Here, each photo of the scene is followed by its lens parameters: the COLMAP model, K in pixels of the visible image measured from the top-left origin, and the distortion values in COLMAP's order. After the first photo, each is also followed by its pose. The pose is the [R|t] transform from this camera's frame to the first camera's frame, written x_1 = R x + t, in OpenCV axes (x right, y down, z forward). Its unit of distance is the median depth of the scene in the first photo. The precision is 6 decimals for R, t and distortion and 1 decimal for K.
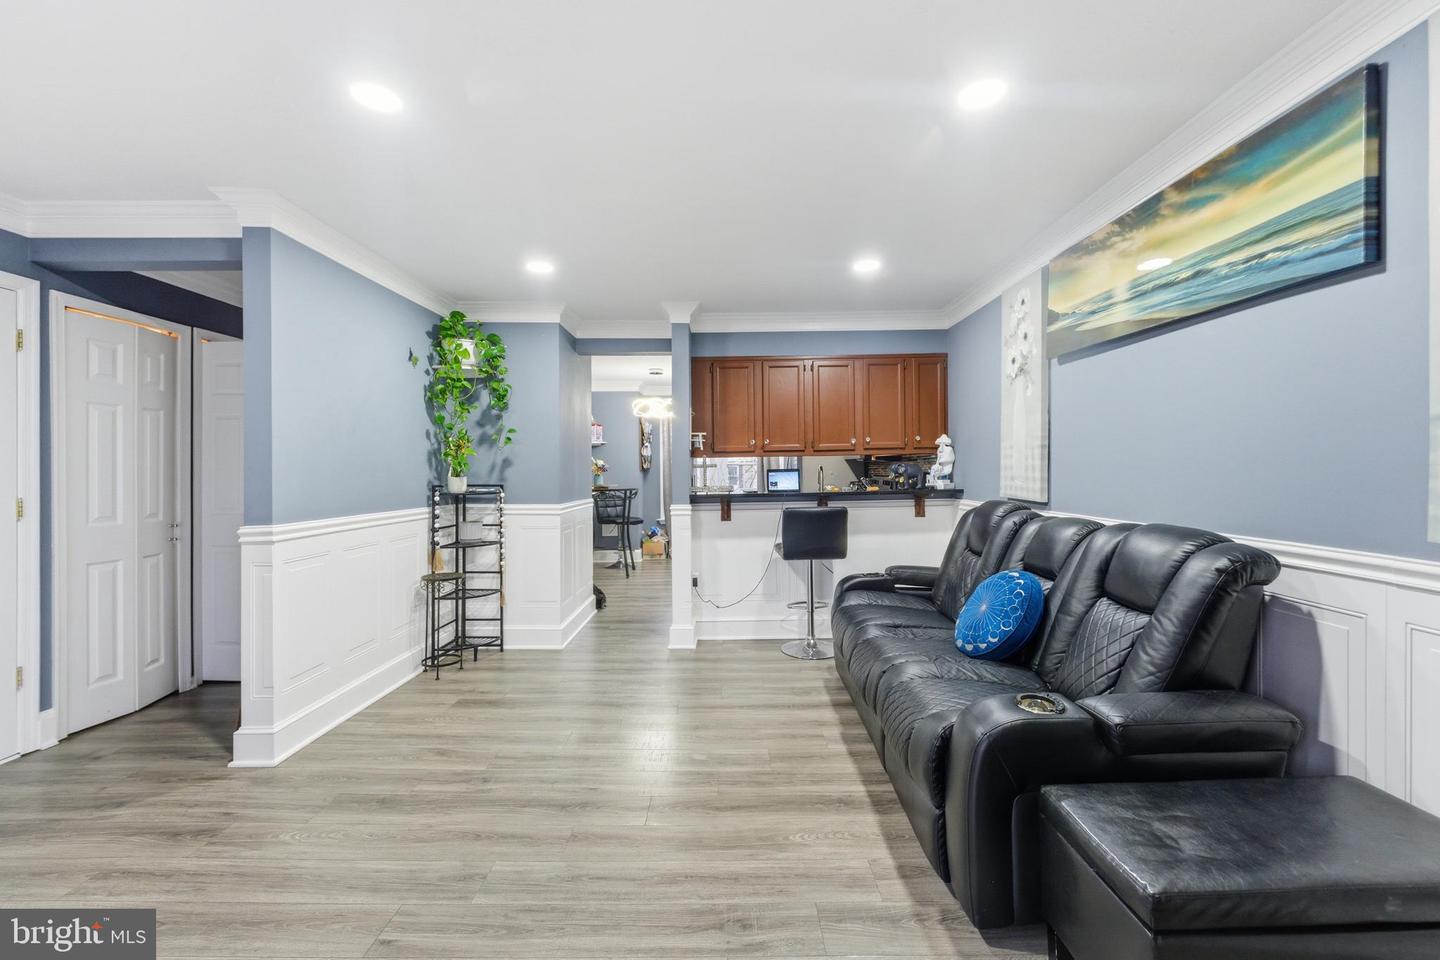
lens RADIAL K [[586.4, 0, 726.8], [0, 586.4, 471.3], [0, 0, 1]] dist [-0.000564, 0.000451]
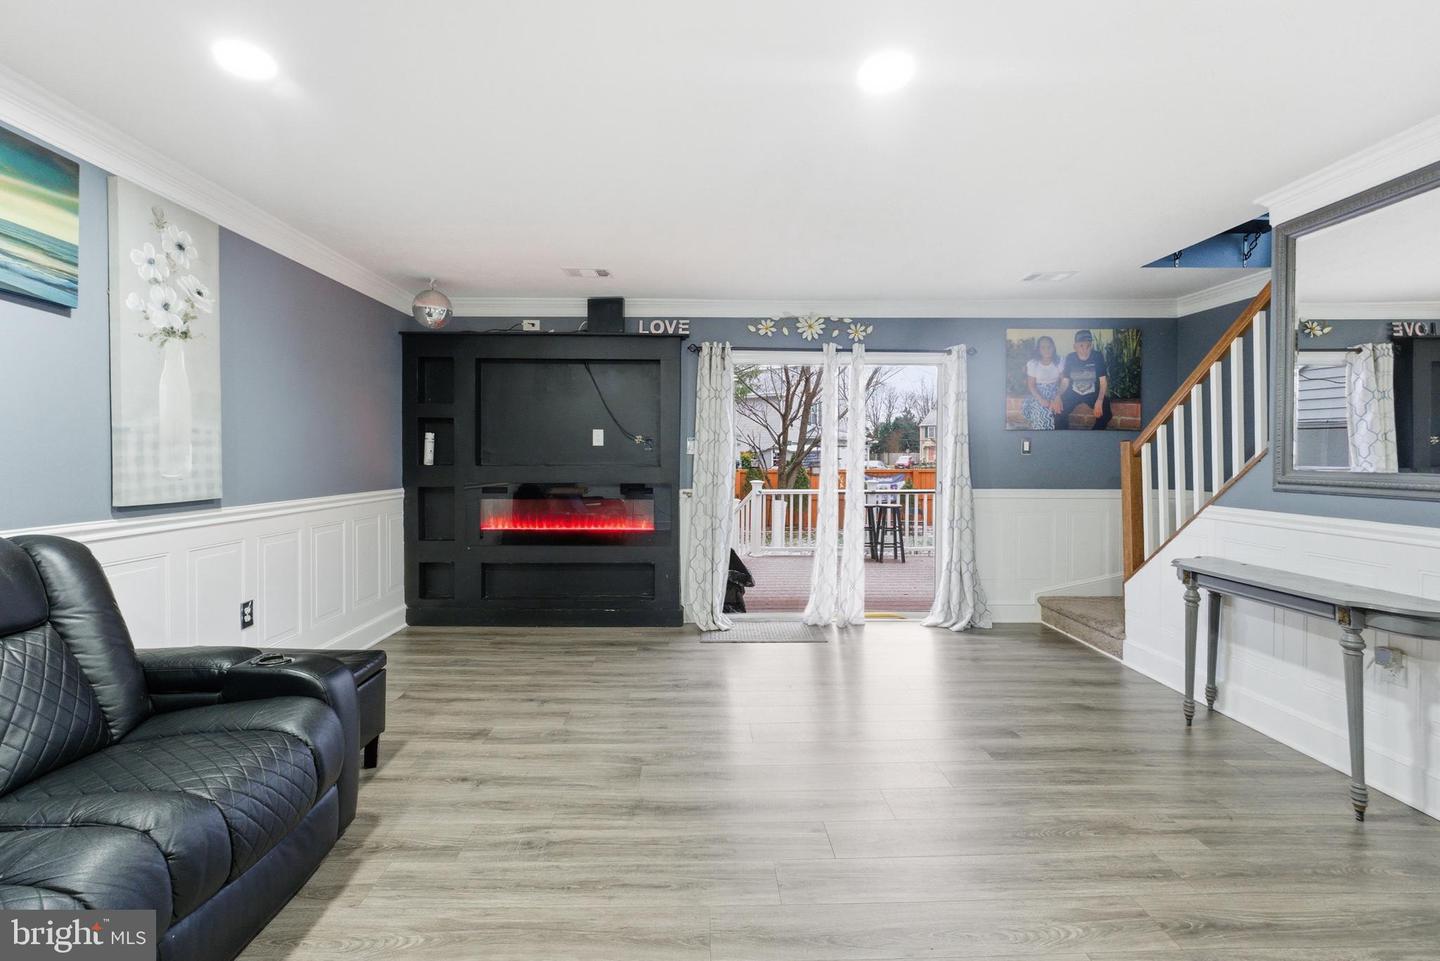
lens RADIAL K [[586.4, 0, 703.8], [0, 586.4, 458.5], [0, 0, 1]] dist [-0.000564, 0.000451]
pose [[-0.999969, 0.003675, -0.007008, -0.303567], [0.003645, 0.999984, 0.004323, -0.010166], [0.007023, 0.004298, -0.999966, 2.082592]]
